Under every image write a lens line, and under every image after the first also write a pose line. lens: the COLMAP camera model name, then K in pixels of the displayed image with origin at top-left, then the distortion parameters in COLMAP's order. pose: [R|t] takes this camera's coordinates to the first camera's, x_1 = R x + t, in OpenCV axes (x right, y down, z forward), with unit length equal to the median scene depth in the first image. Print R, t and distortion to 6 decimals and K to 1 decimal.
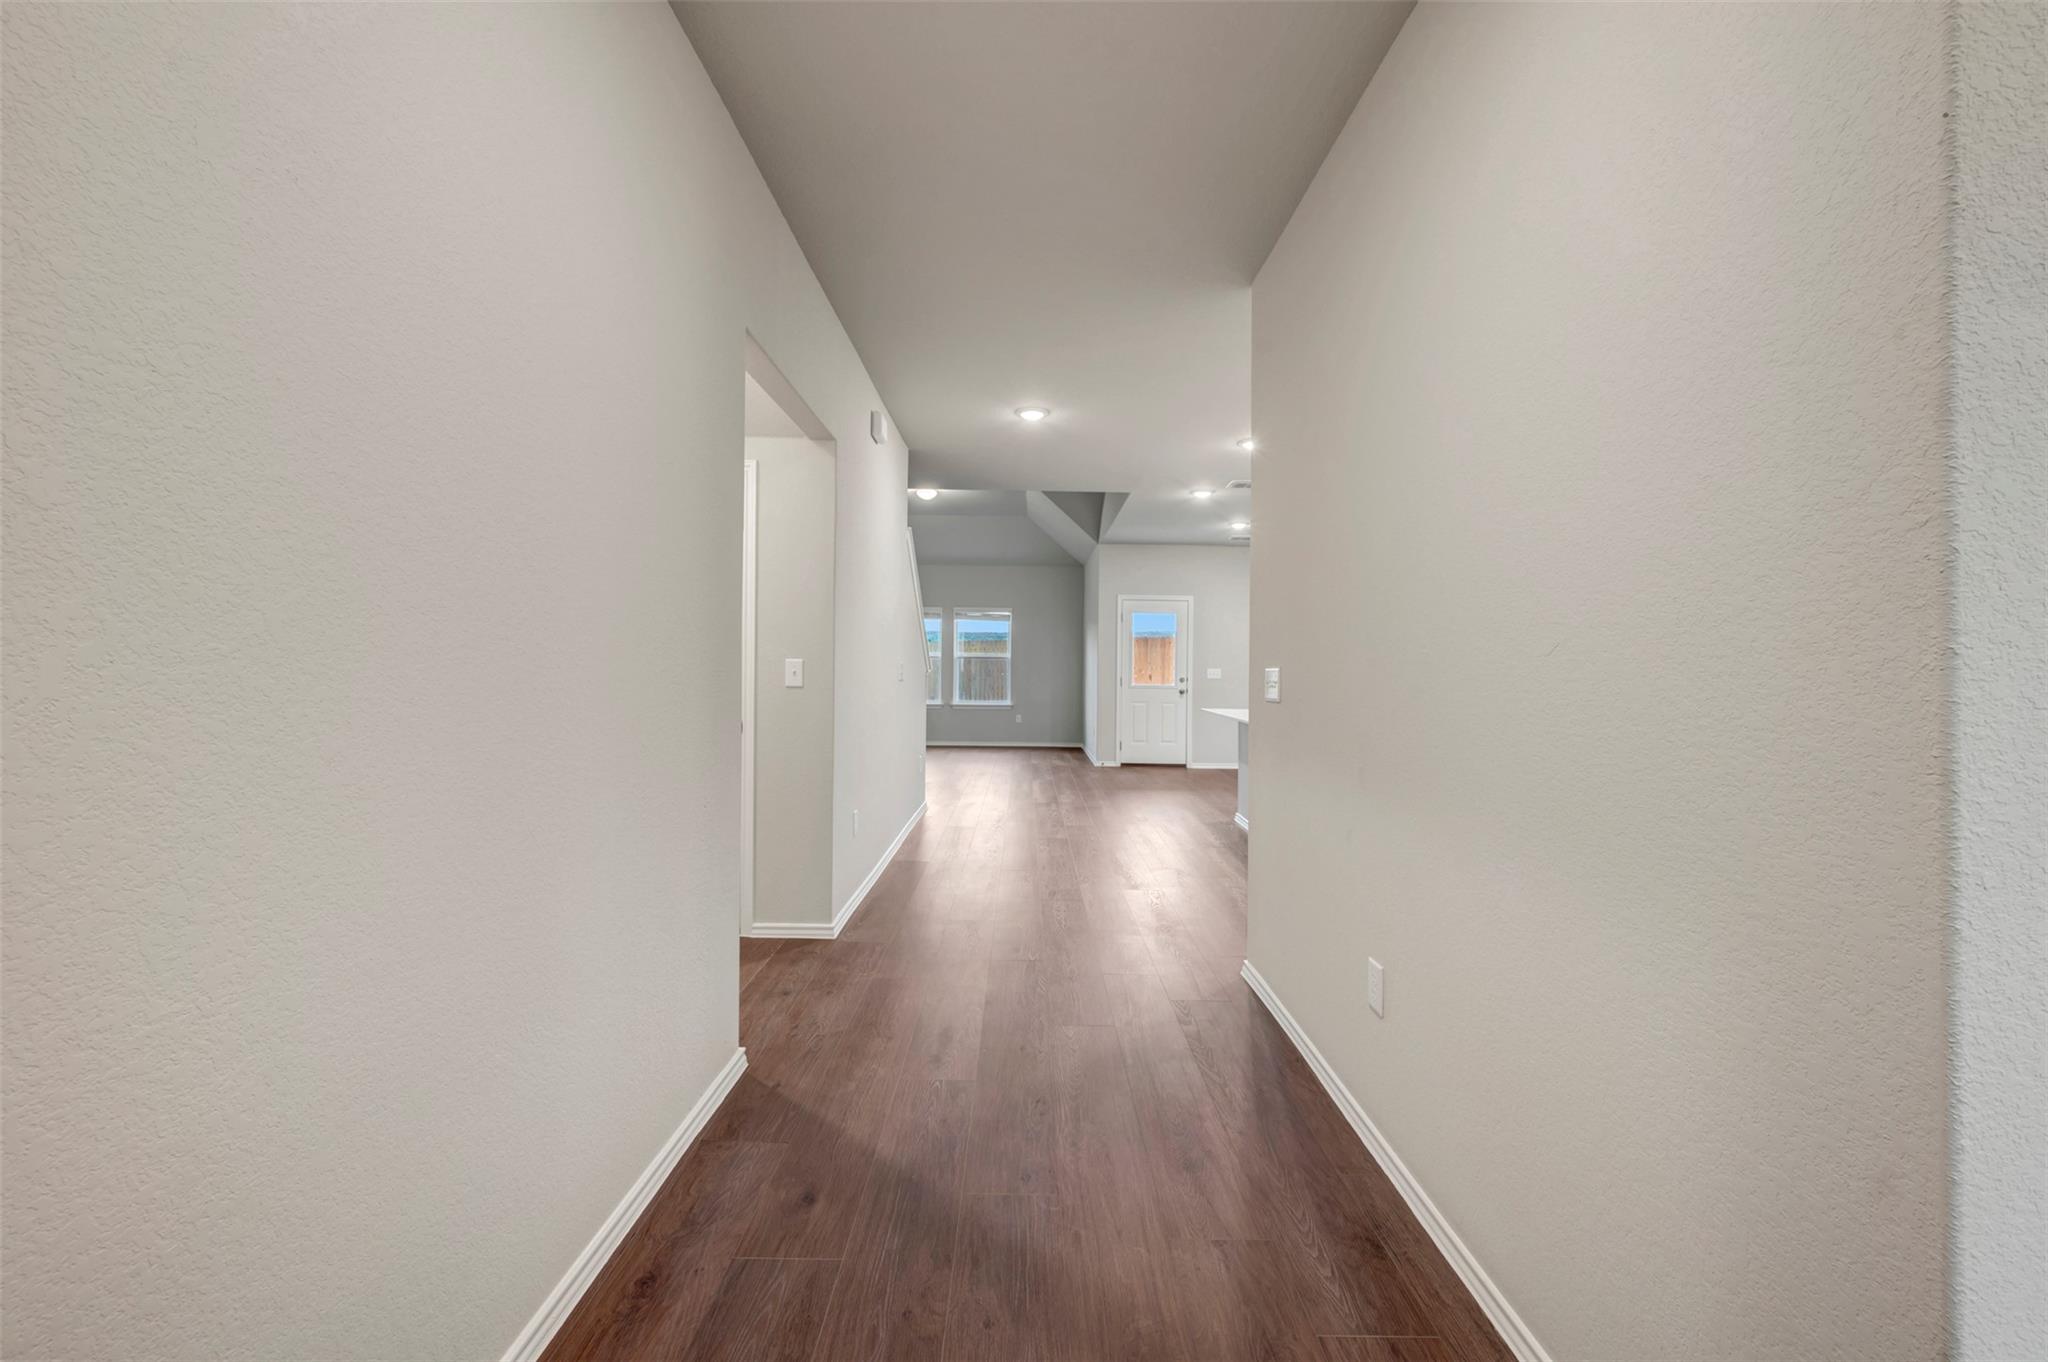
lens RADIAL K [[810.4, 0, 1030.5], [0, 810.4, 665.4], [0, 0, 1]] dist [-0.001669, -0.000095]
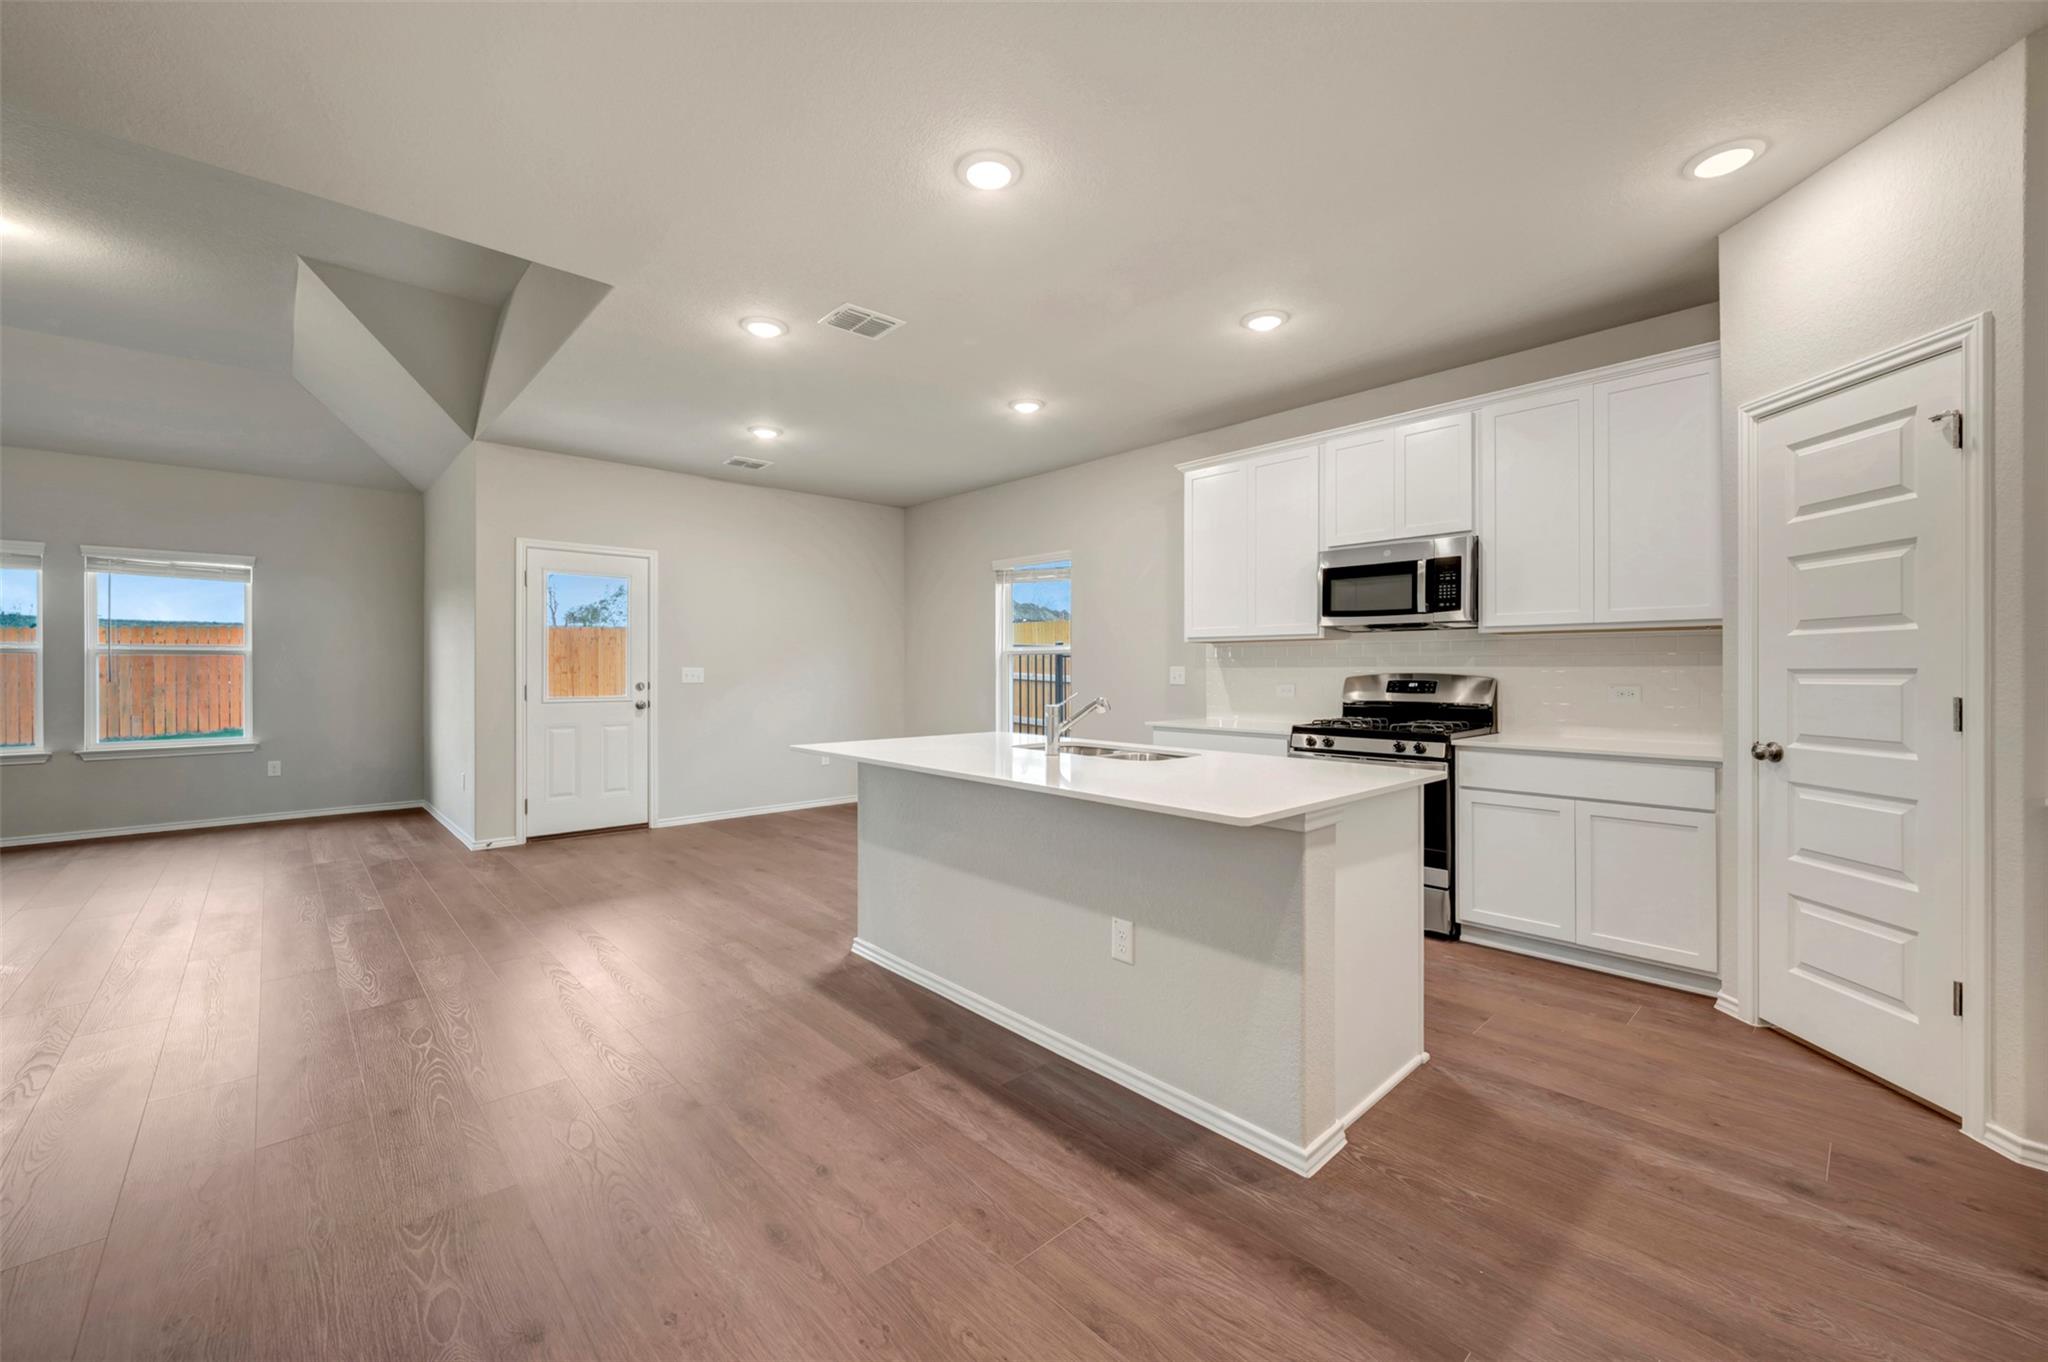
lens RADIAL K [[808.8, 0, 1028.0], [0, 808.8, 670.4], [0, 0, 1]] dist [-0.000337, 0.000071]
pose [[0.734804, -0.014936, 0.678115, -0.012497], [0.008922, 0.999884, 0.012355, 0.000728], [-0.678220, -0.003028, 0.734852, 0.364297]]
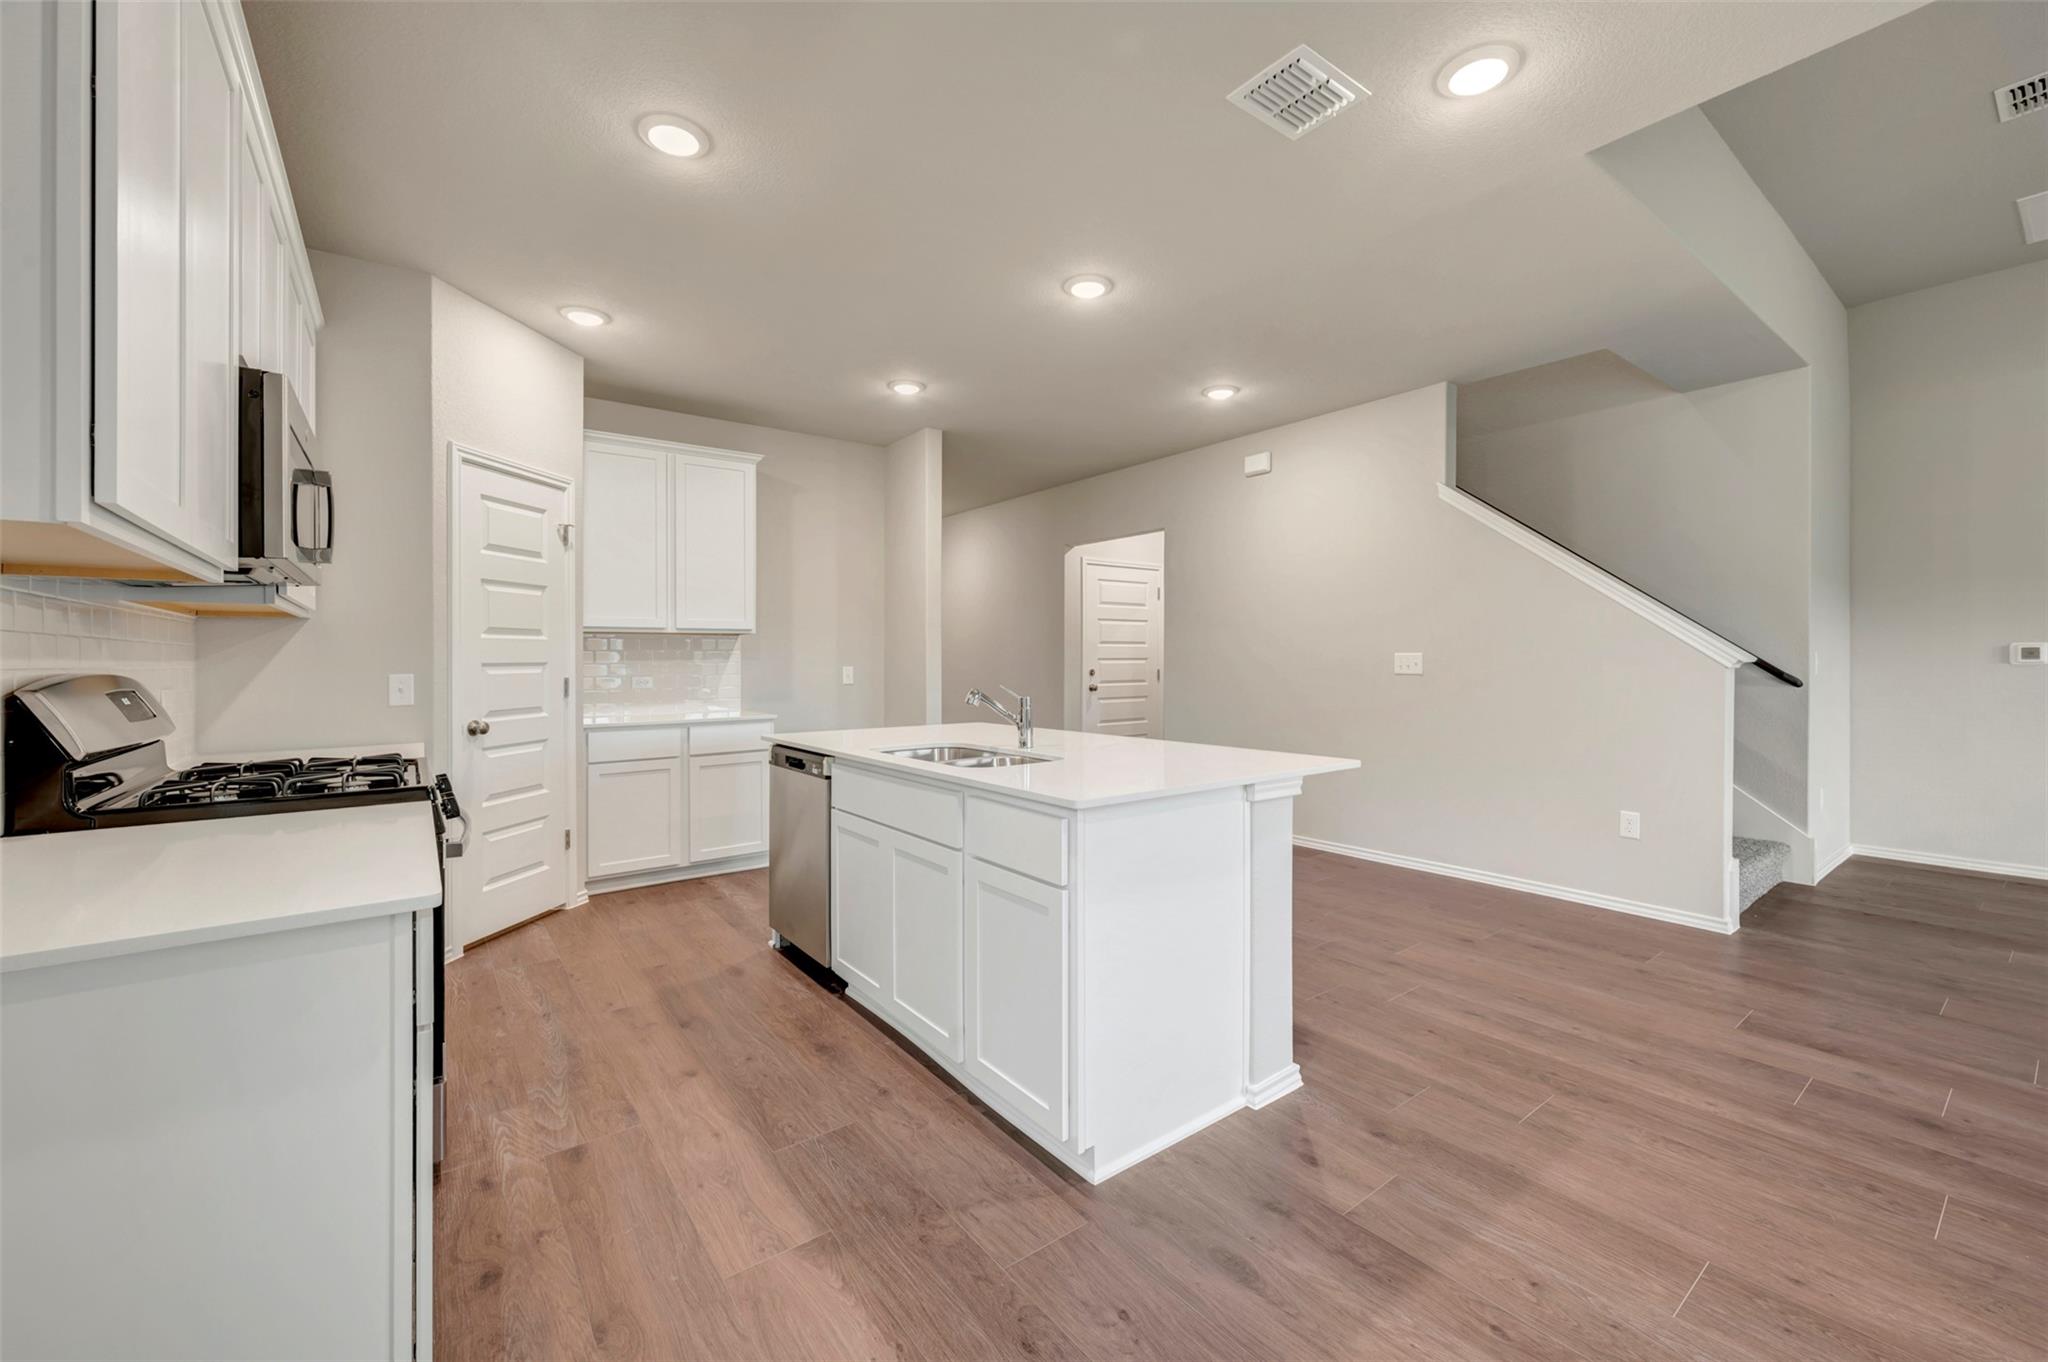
lens RADIAL K [[818.0, 0, 1039.8], [0, 818.0, 649.2], [0, 0, 1]] dist [0.001353, -0.000159]
pose [[-0.796017, -0.017048, -0.605035, 0.381214], [-0.004414, 0.999740, -0.022362, 0.006736], [0.605259, -0.015130, -0.795885, 0.828109]]
